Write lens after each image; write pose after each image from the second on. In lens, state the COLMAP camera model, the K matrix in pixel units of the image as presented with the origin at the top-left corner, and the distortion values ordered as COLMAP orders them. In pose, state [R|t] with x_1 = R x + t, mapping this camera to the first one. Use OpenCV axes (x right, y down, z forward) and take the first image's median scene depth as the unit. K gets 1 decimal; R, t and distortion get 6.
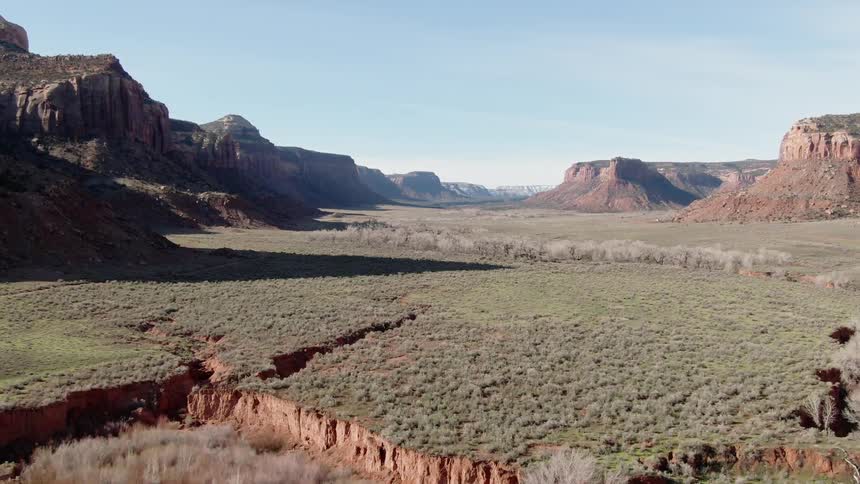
lens RADIAL K [[915.5, 0, 430.0], [0, 915.5, 242.0], [0, 0, 1]] dist [-0.009970, 0.017659]
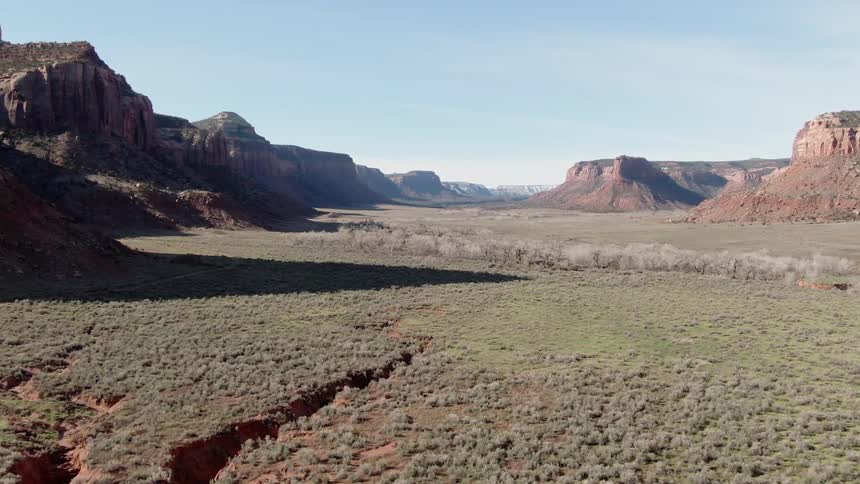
lens RADIAL K [[915.5, 0, 430.0], [0, 915.5, 242.0], [0, 0, 1]] dist [-0.009970, 0.017659]
pose [[1.000000, 0.000367, 0.000059, -0.000185], [-0.000367, 1.000000, 0.000260, -0.001928], [-0.000059, -0.000260, 1.000000, 0.057568]]
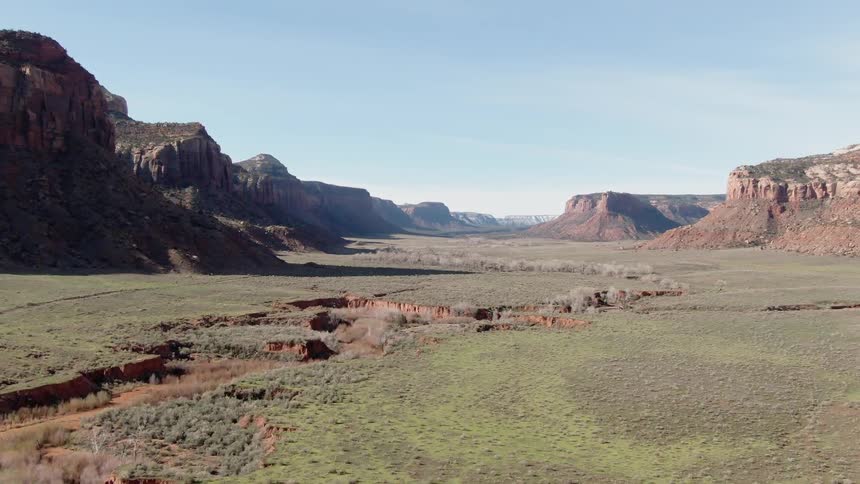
lens RADIAL K [[915.5, 0, 430.0], [0, 915.5, 242.0], [0, 0, 1]] dist [-0.009970, 0.017659]
pose [[0.999933, 0.002660, -0.011264, 0.004572], [-0.003009, 0.999513, -0.031063, 0.007984], [0.011176, 0.031094, 0.999454, -0.257085]]
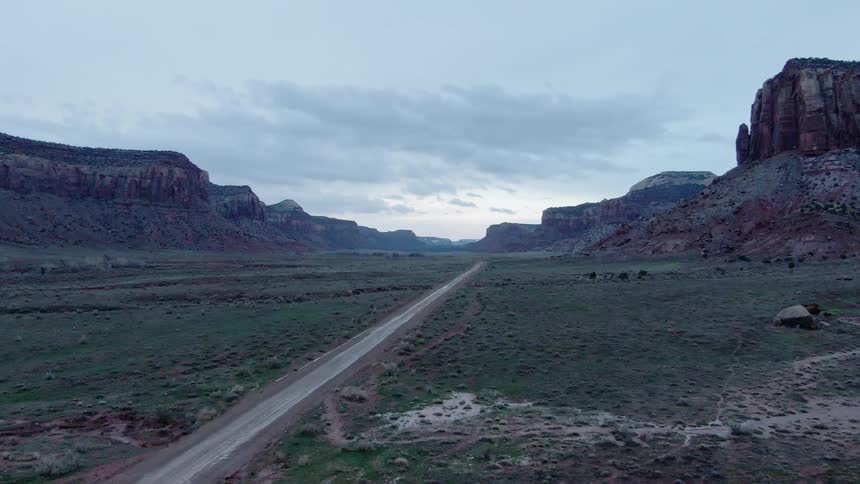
lens RADIAL K [[650.1, 0, 430.0], [0, 650.1, 242.0], [0, 0, 1]] dist [-0.008027, 0.007029]
pose [[0.999876, 0.001957, 0.015614, 0.103161], [-0.001066, 0.998381, -0.056875, 0.042751], [-0.015700, 0.056851, 0.998259, -0.628400]]
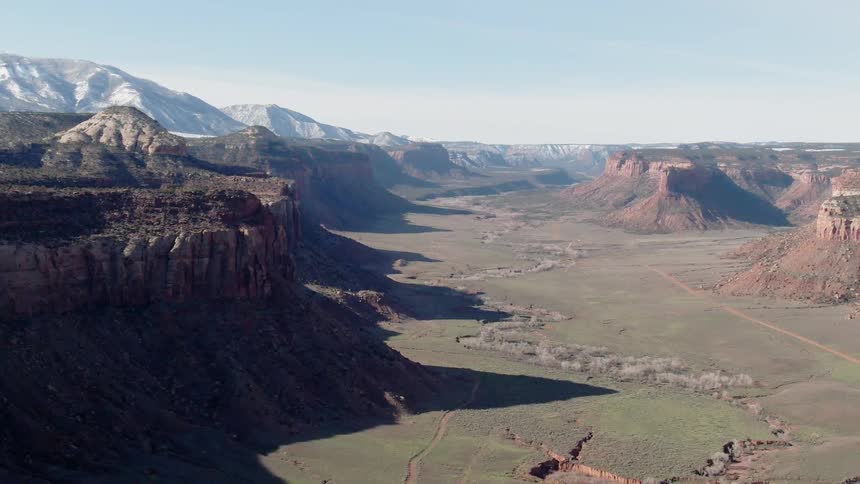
lens RADIAL K [[1272.2, 0, 430.0], [0, 1272.2, 242.0], [0, 0, 1]] dist [0.403948, -2.292863]
pose [[0.999762, 0.012875, 0.017614, -0.128748], [-0.013440, 0.999386, 0.032347, -0.138331], [-0.017187, -0.032577, 0.999321, -0.652530]]
